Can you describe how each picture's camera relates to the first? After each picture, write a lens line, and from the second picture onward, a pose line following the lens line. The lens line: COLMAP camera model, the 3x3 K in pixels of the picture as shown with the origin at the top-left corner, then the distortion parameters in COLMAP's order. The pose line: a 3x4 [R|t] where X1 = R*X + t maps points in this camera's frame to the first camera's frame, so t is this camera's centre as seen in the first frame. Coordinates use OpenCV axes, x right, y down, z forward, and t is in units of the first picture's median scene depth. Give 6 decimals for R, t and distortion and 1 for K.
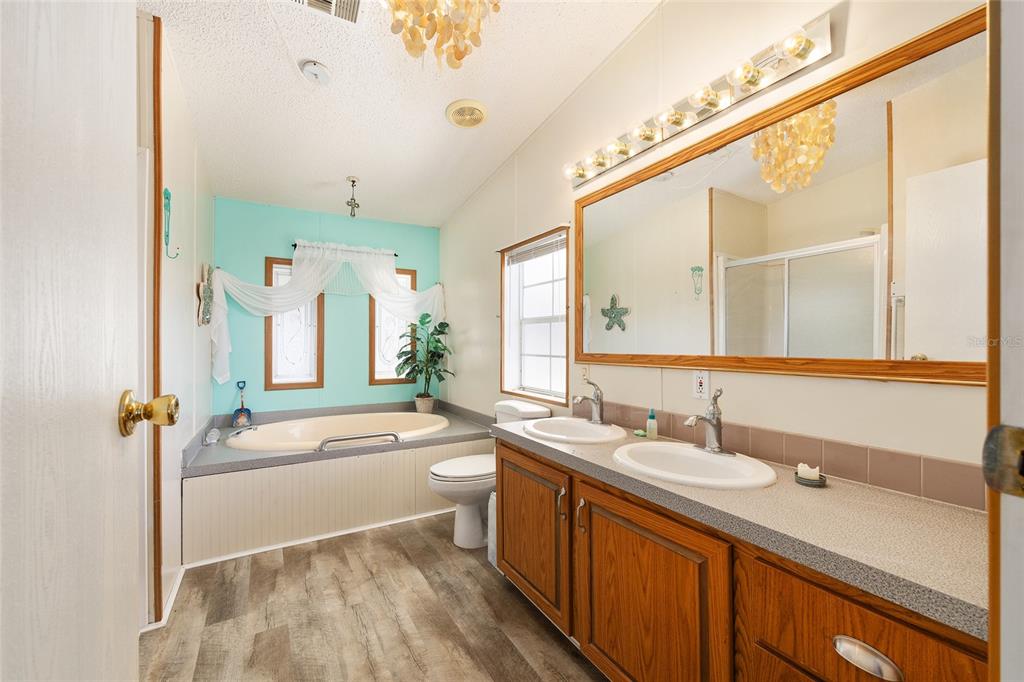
lens RADIAL K [[412.2, 0, 512.1], [0, 412.2, 342.9], [0, 0, 1]] dist [-0.001522, 0.000346]
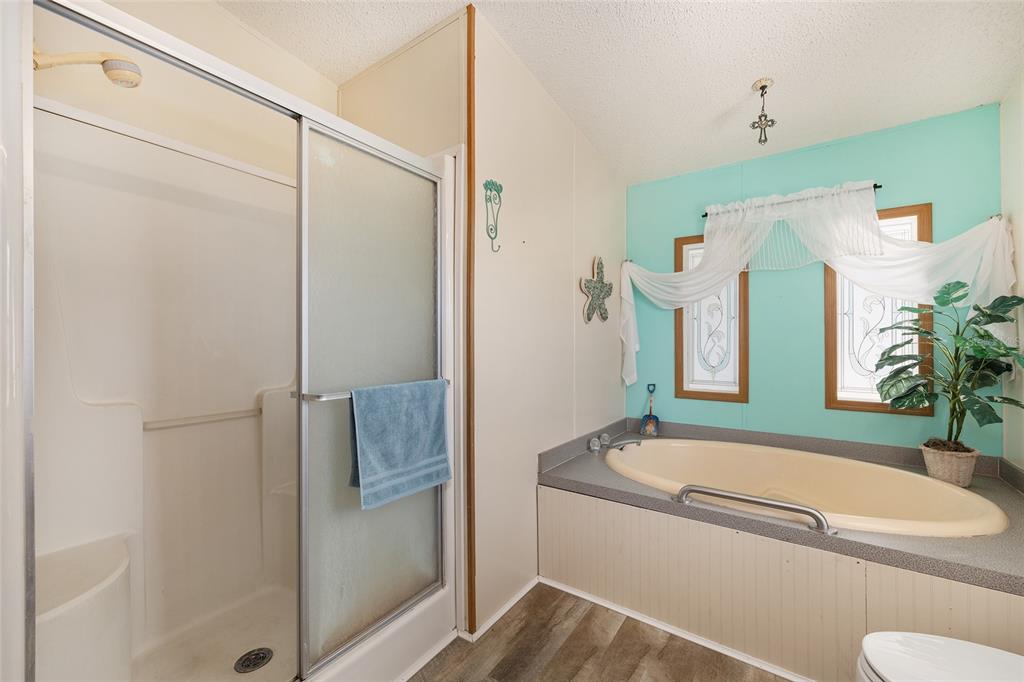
lens RADIAL K [[412.2, 0, 512.2], [0, 412.2, 336.9], [0, 0, 1]] dist [-0.001522, 0.000346]
pose [[0.415518, -0.008664, -0.909544, 0.026869], [0.001709, 0.999960, -0.008745, -0.001008], [0.909583, 0.002079, 0.415516, 0.343920]]
